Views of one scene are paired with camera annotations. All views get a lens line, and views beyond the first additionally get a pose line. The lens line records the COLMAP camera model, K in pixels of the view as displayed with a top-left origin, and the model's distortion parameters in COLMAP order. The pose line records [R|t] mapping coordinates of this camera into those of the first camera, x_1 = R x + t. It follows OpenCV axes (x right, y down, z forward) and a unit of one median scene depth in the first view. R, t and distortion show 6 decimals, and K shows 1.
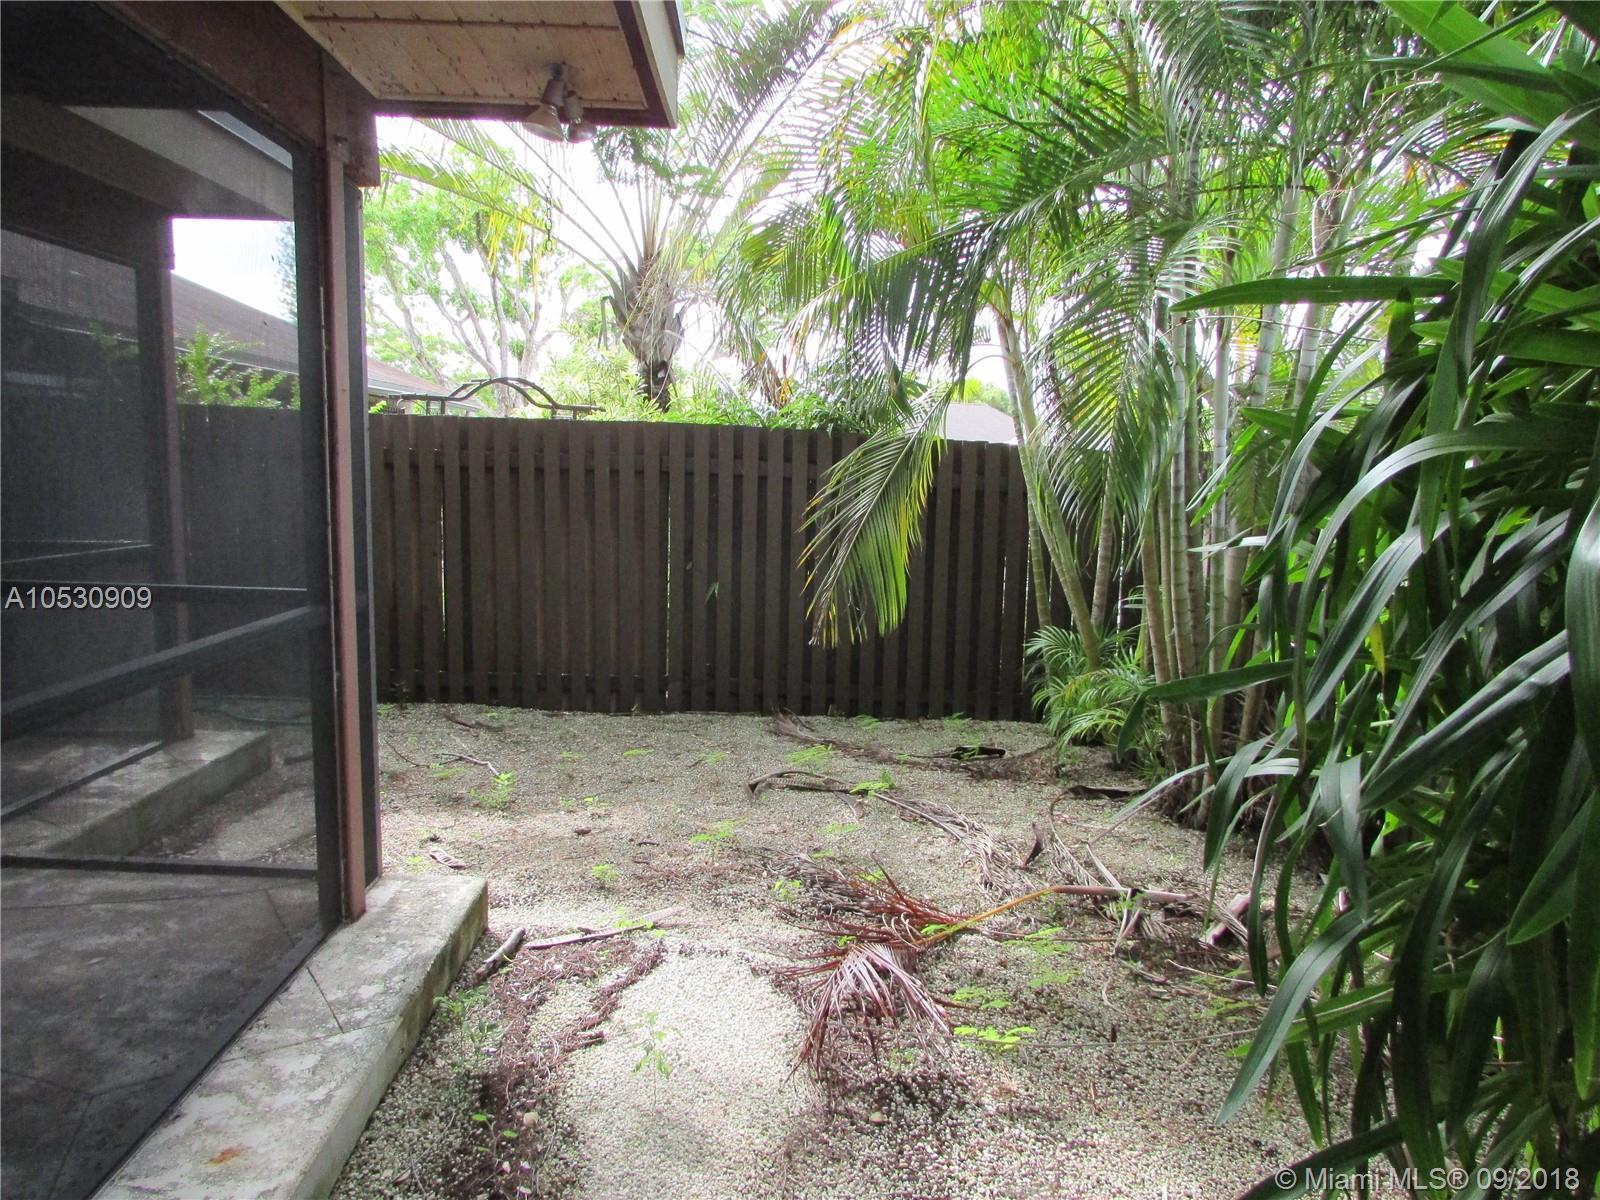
lens RADIAL K [[1140.9, 0, 800.0], [0, 1140.9, 600.0], [0, 0, 1]] dist [-0.038834, 0.028713]
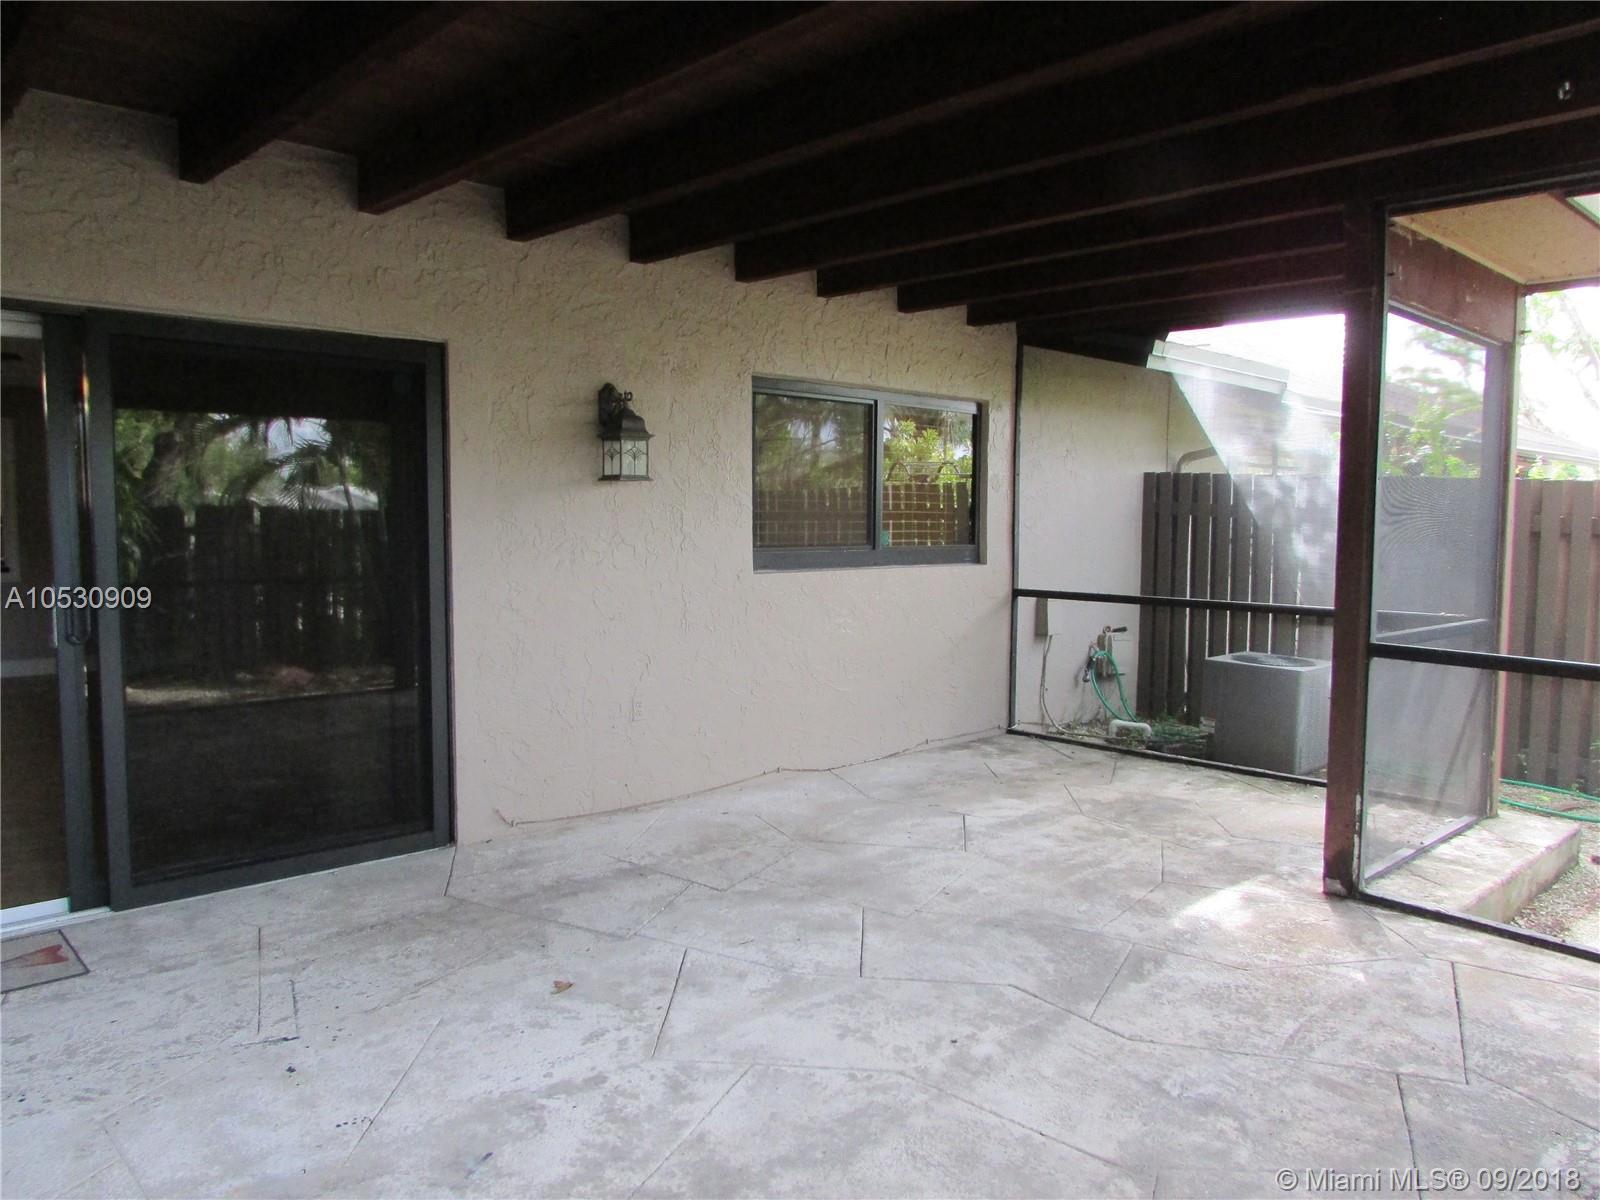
lens RADIAL K [[1140.9, 0, 800.0], [0, 1140.9, 600.0], [0, 0, 1]] dist [-0.038834, 0.028713]
pose [[0.655231, 0.049187, -0.753825, -0.197962], [-0.091020, 0.995749, -0.014143, 0.000959], [0.749925, 0.077881, 0.656923, -0.124210]]
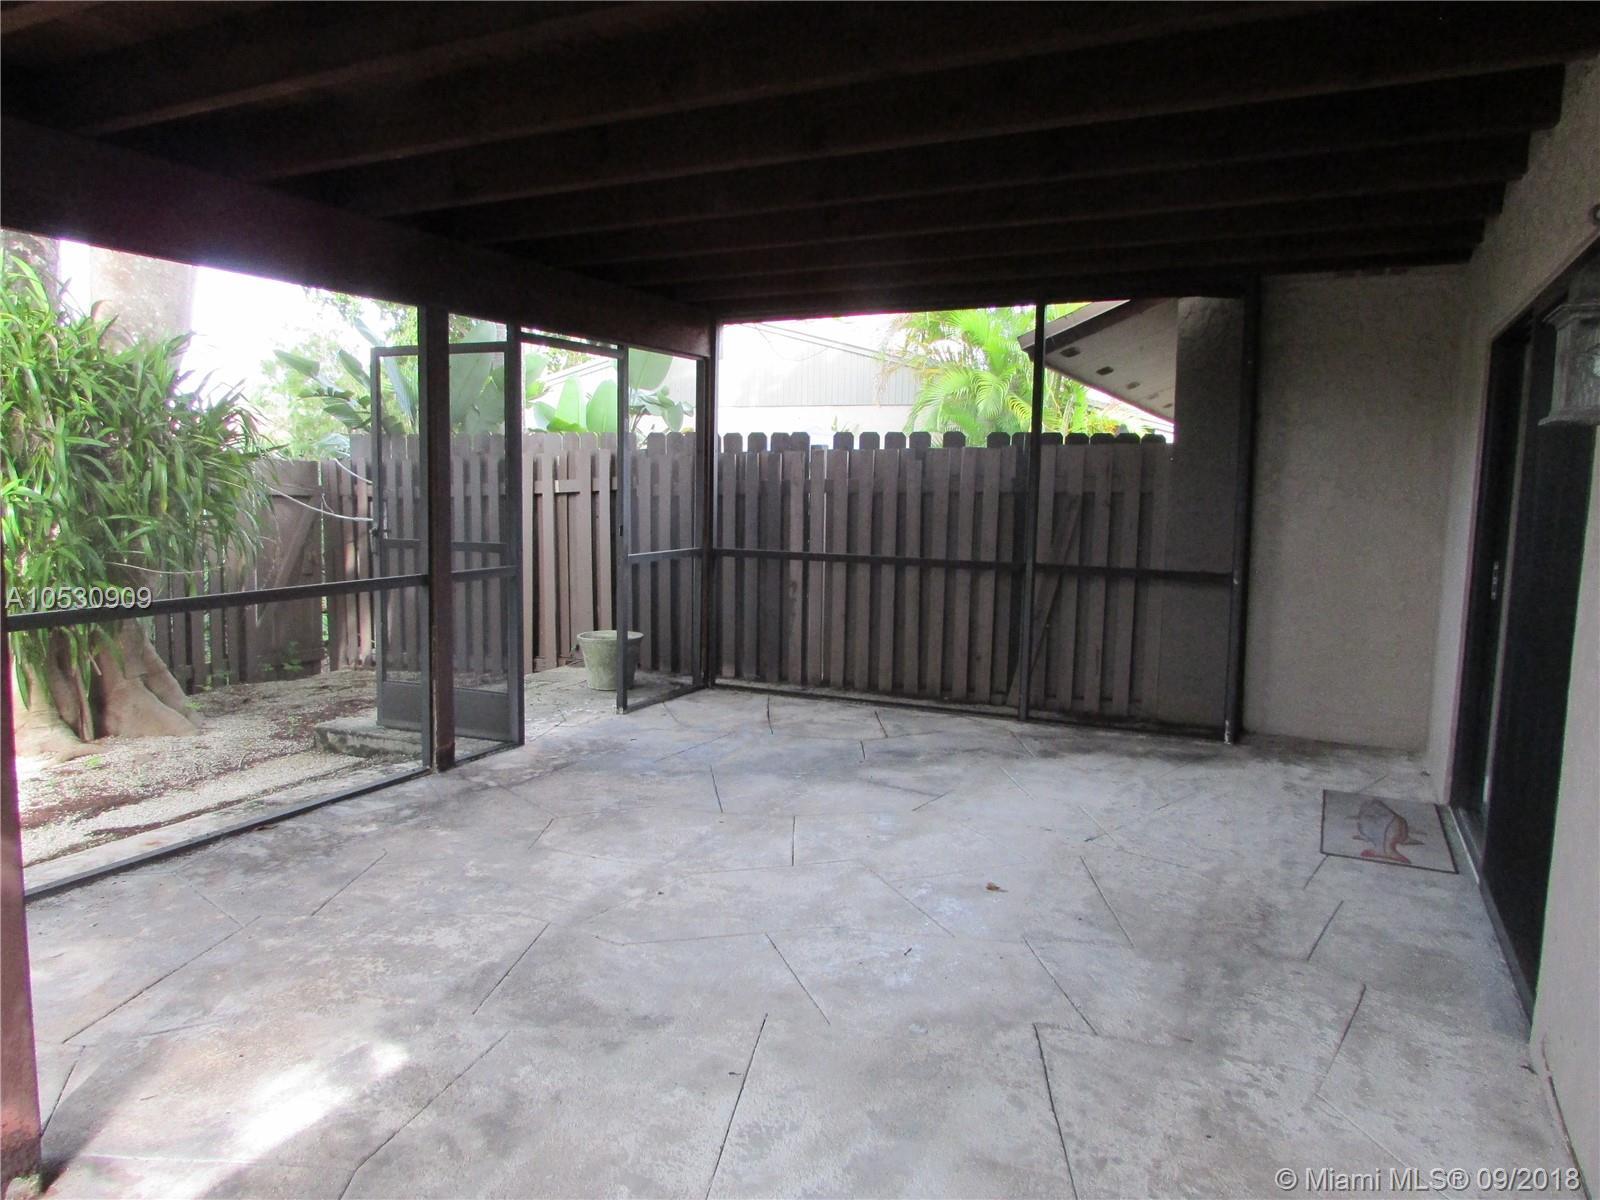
lens RADIAL K [[1140.9, 0, 800.0], [0, 1140.9, 600.0], [0, 0, 1]] dist [-0.038834, 0.028713]
pose [[-0.885808, -0.082711, 0.456622, -0.902749], [0.022313, 0.975258, 0.219939, -0.124480], [-0.463515, 0.205012, -0.862046, 0.796156]]
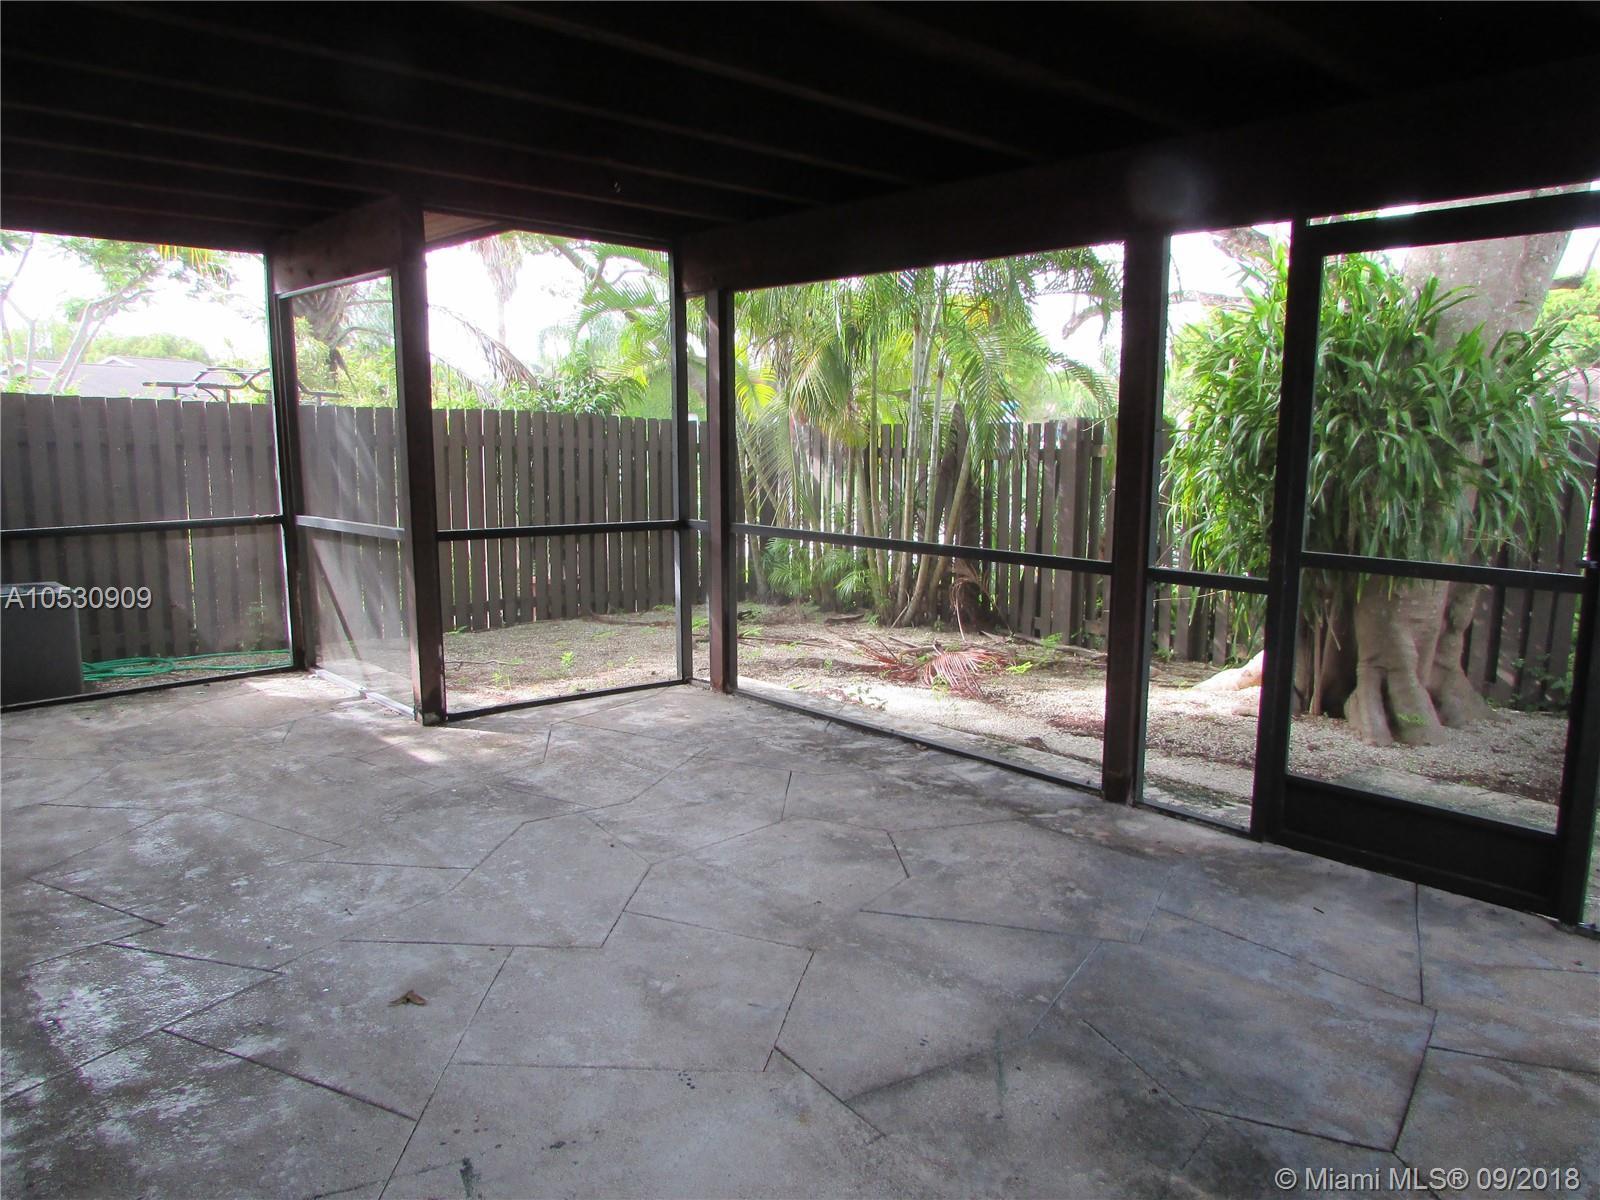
lens RADIAL K [[1140.9, 0, 800.0], [0, 1140.9, 600.0], [0, 0, 1]] dist [-0.038834, 0.028713]
pose [[0.770649, -0.110489, 0.627608, -0.869475], [0.084609, 0.993876, 0.071077, 0.001000], [-0.631618, -0.001674, 0.775278, -0.322876]]
